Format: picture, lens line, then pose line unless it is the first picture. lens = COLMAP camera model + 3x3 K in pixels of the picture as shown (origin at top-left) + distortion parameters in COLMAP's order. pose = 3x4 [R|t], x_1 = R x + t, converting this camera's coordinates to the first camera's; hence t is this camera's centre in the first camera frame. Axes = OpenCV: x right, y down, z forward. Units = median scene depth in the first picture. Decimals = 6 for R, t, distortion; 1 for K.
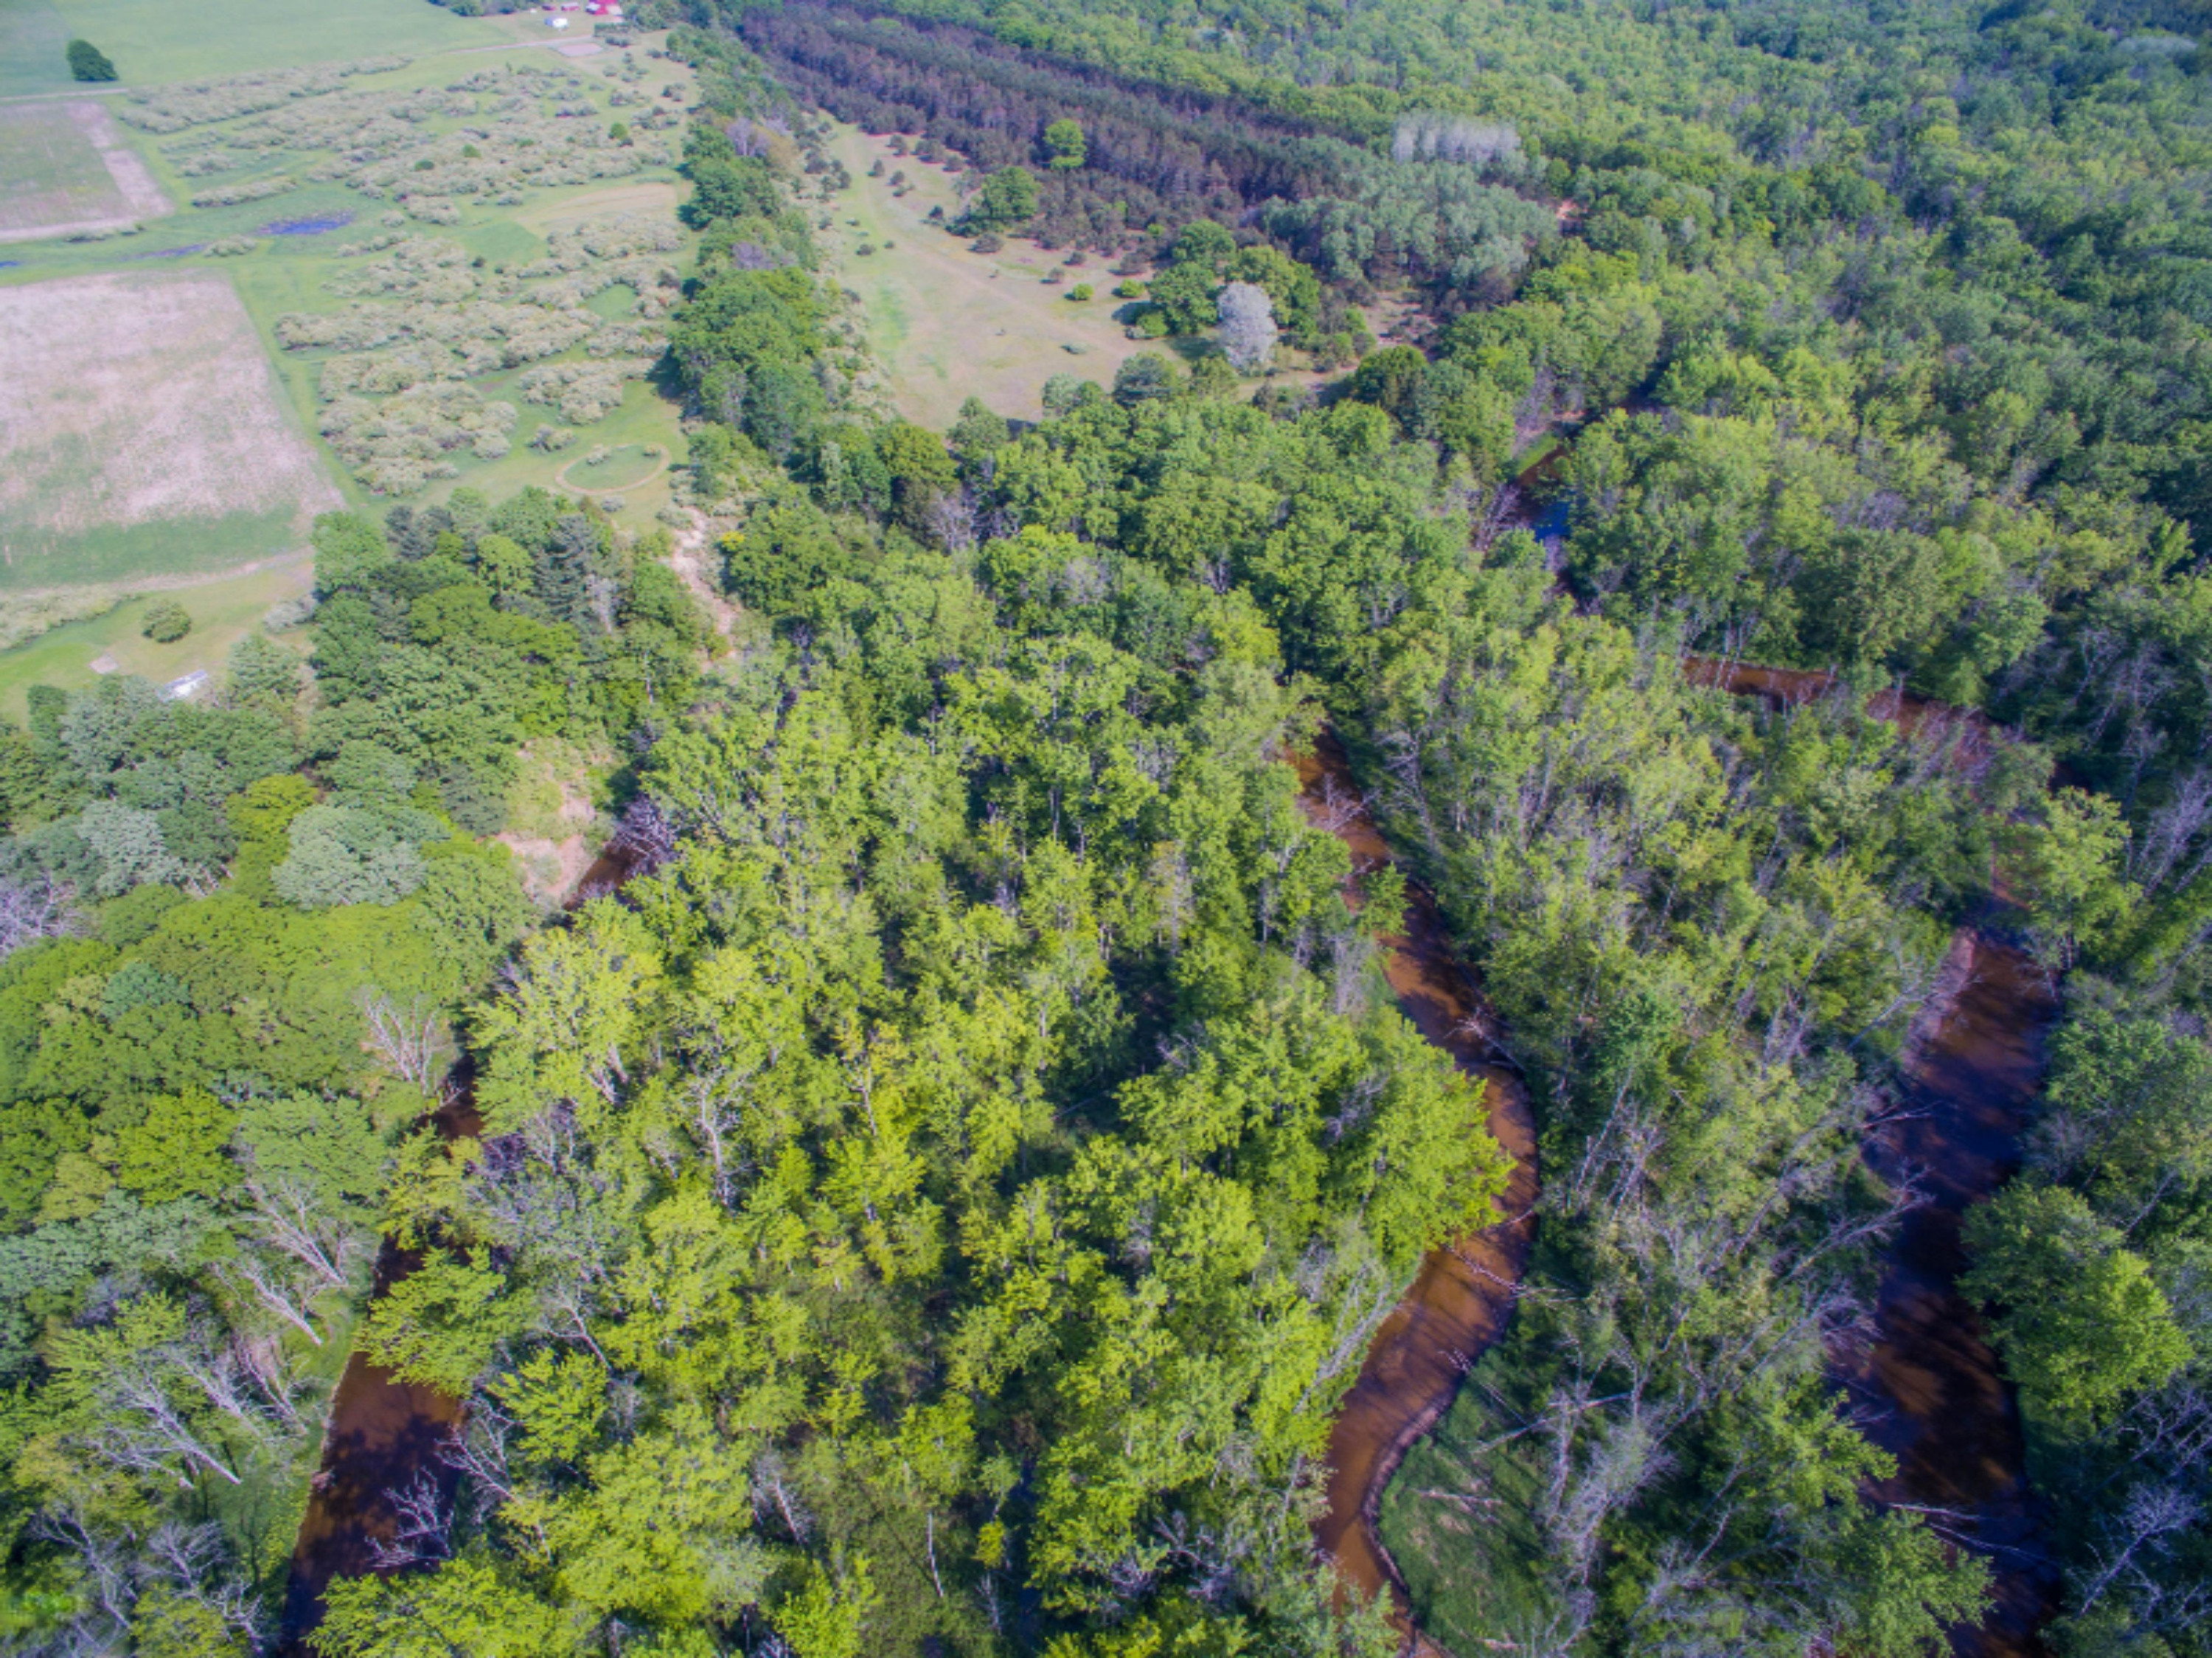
lens RADIAL K [[1290.3, 0, 1102.8], [0, 1290.3, 839.2], [0, 0, 1]] dist [-0.117429, 0.085325]
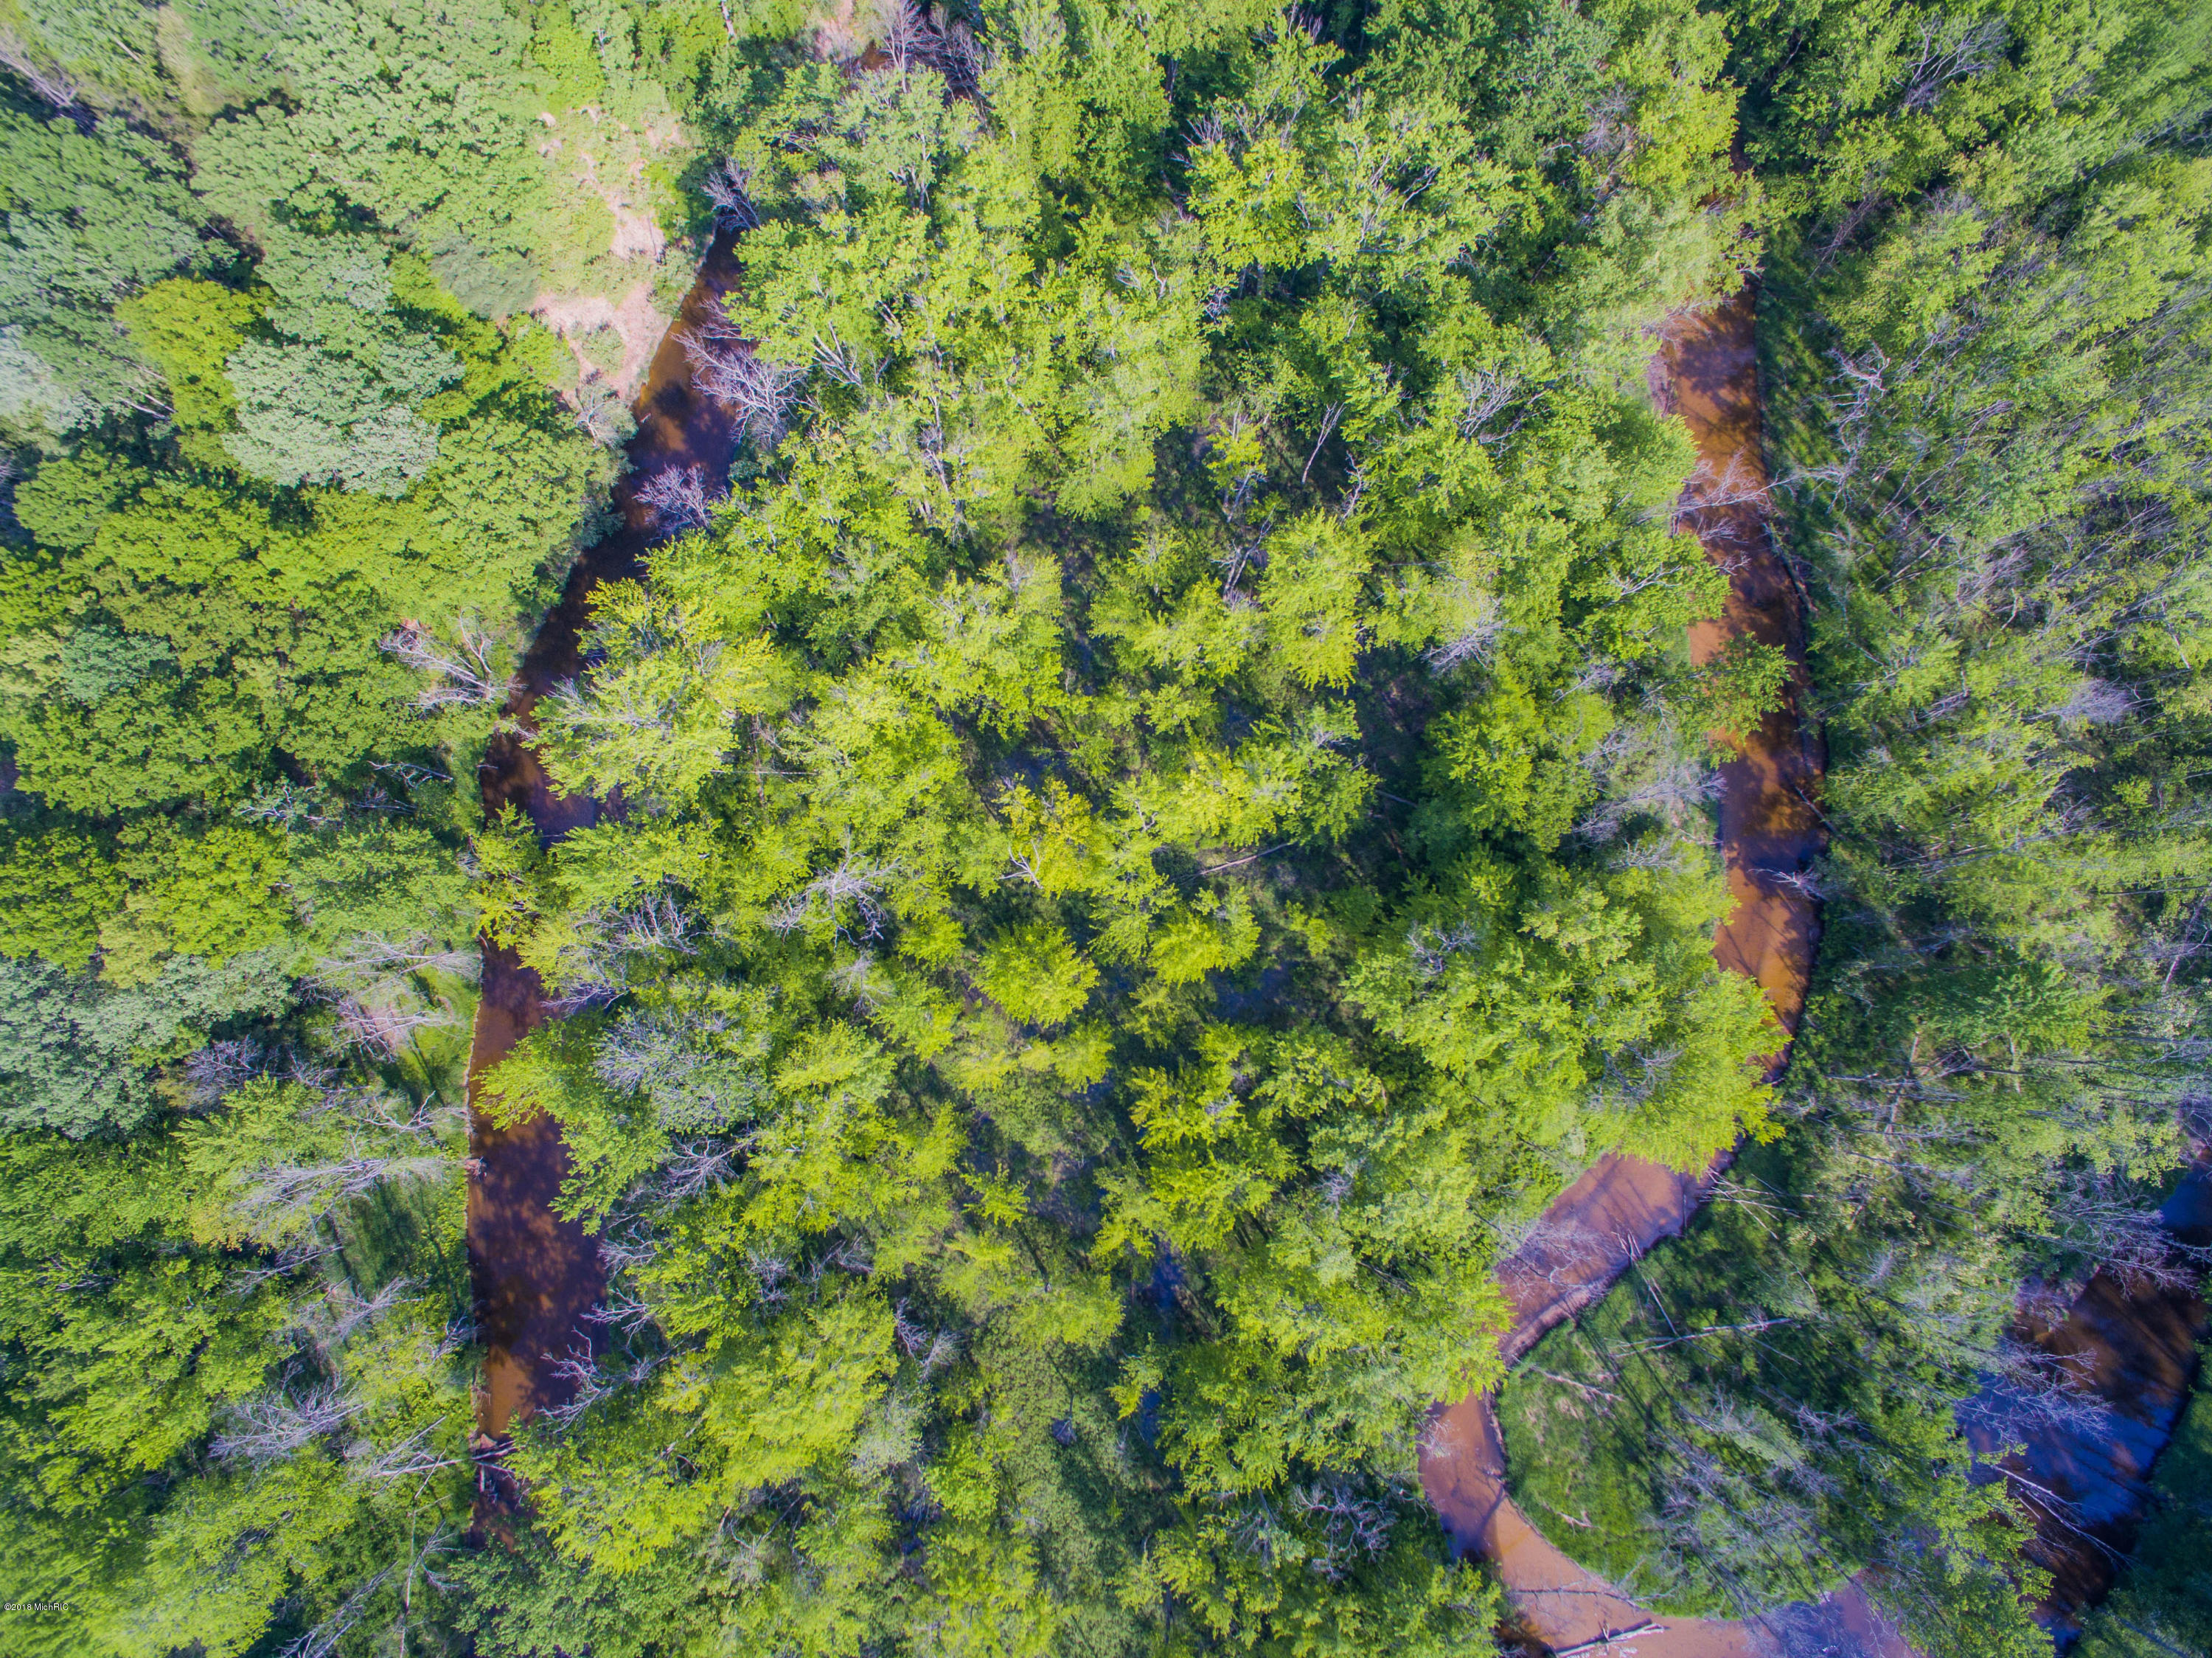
lens RADIAL K [[1290.3, 0, 1102.8], [0, 1290.3, 839.2], [0, 0, 1]] dist [-0.117429, 0.085325]
pose [[0.985962, 0.166166, -0.016389, -0.082745], [-0.112367, 0.732920, 0.670971, -0.231232], [0.123504, -0.659710, 0.741302, 0.261680]]
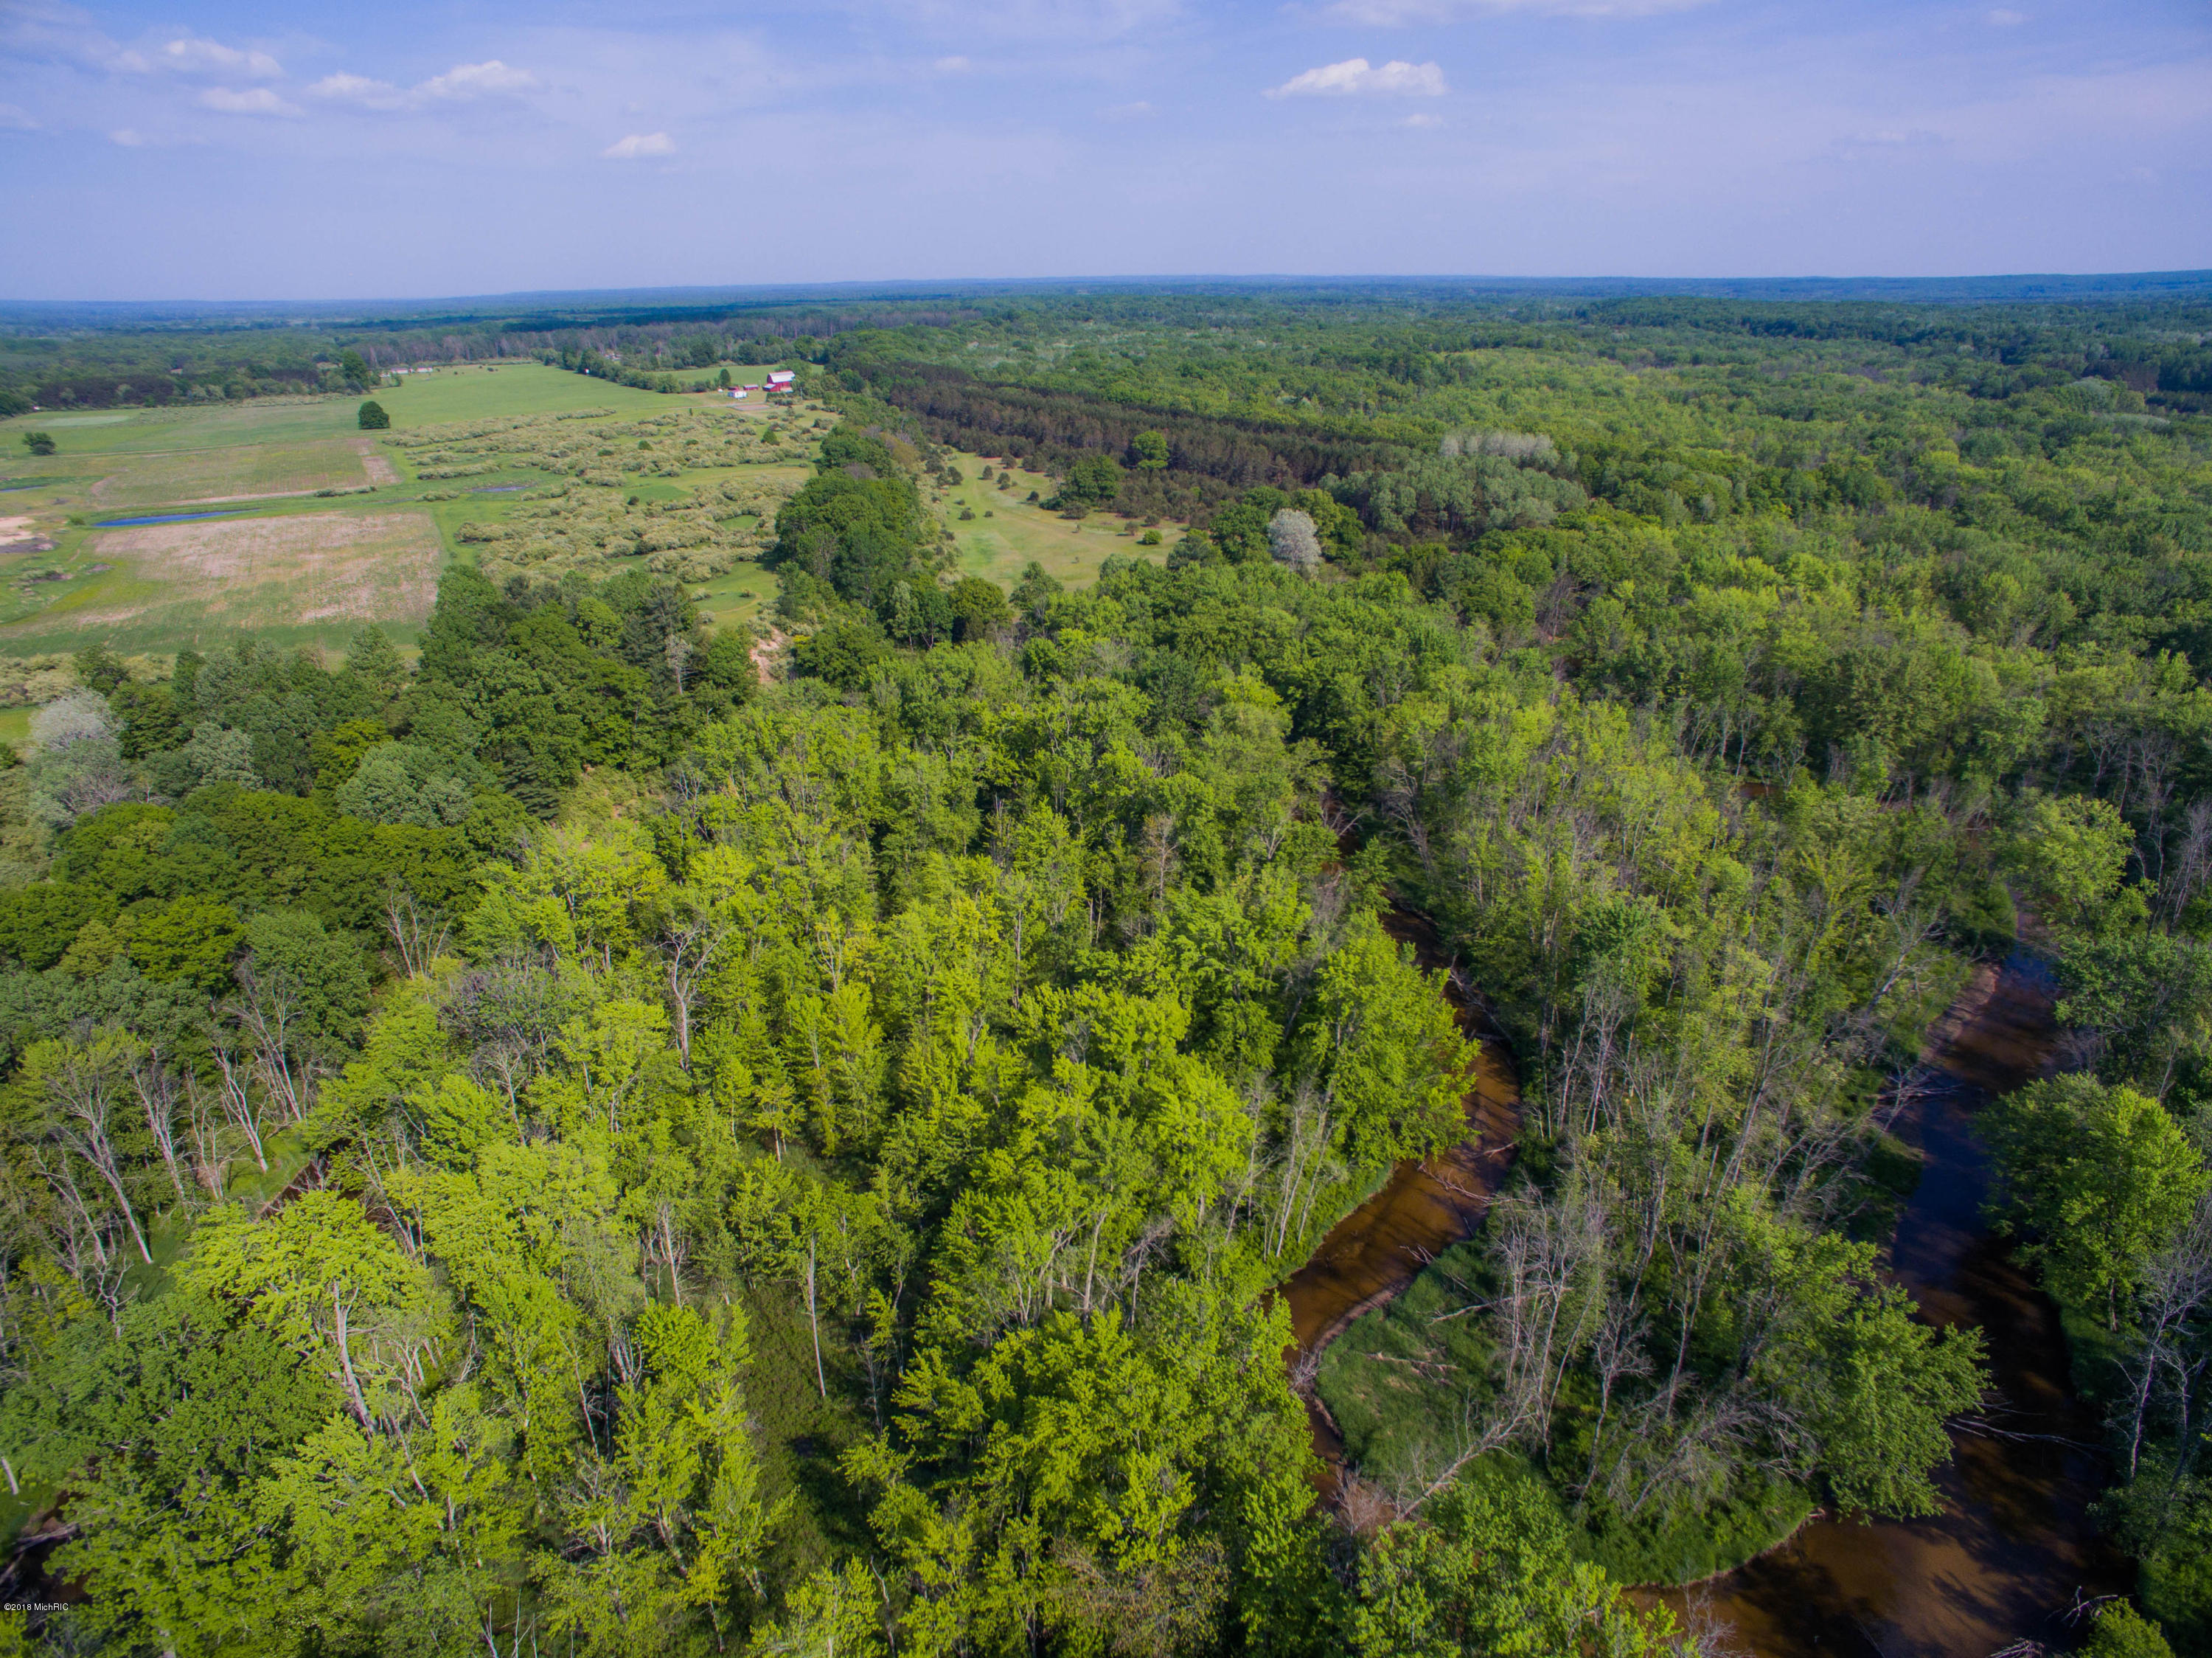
lens RADIAL K [[1290.3, 0, 1102.8], [0, 1290.3, 839.2], [0, 0, 1]] dist [-0.117429, 0.085325]
pose [[0.995746, 0.041232, -0.082403, 0.066772], [-0.064260, 0.951668, -0.300332, 0.241961], [0.066037, 0.304349, 0.950269, 0.008811]]
